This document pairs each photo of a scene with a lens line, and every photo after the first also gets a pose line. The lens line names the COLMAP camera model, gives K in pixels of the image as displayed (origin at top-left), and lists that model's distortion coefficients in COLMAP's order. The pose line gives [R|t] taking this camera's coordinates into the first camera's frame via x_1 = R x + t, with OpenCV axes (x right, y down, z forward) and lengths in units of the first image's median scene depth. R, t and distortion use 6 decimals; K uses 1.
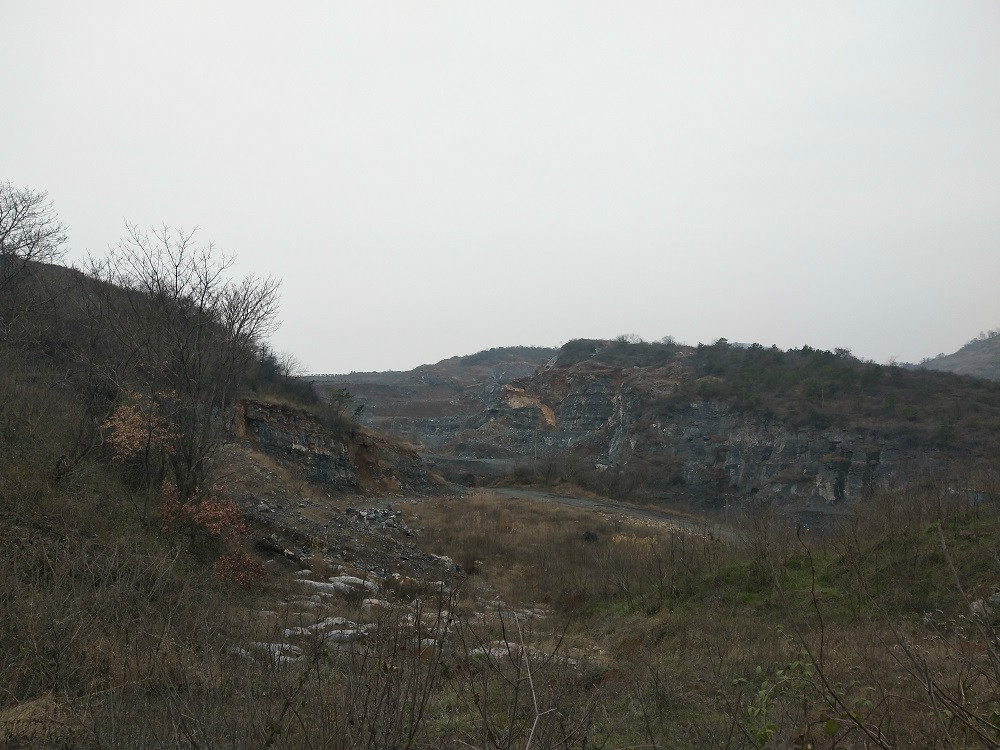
lens RADIAL K [[777.6, 0, 505.8], [0, 777.6, 373.6], [0, 0, 1]] dist [0.121293, -0.155202]
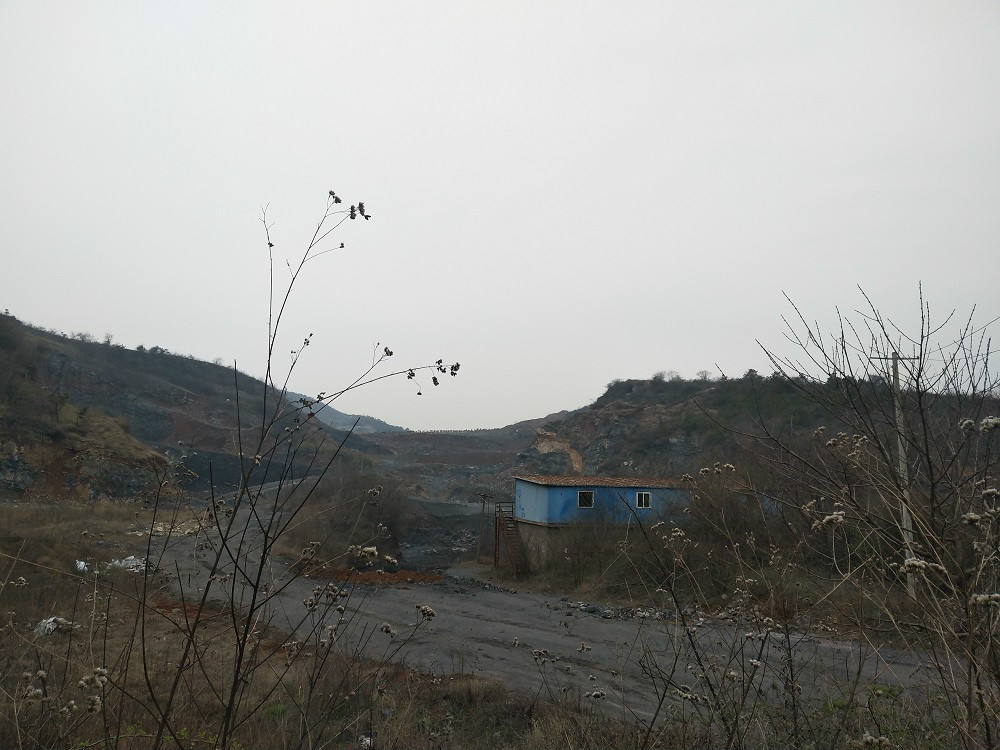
lens RADIAL K [[777.6, 0, 505.8], [0, 777.6, 373.6], [0, 0, 1]] dist [0.121293, -0.155202]
pose [[0.968721, -0.021334, -0.247235, 0.212825], [-0.000426, 0.996153, -0.087626, 0.033235], [0.248153, 0.084990, 0.964985, 0.088959]]
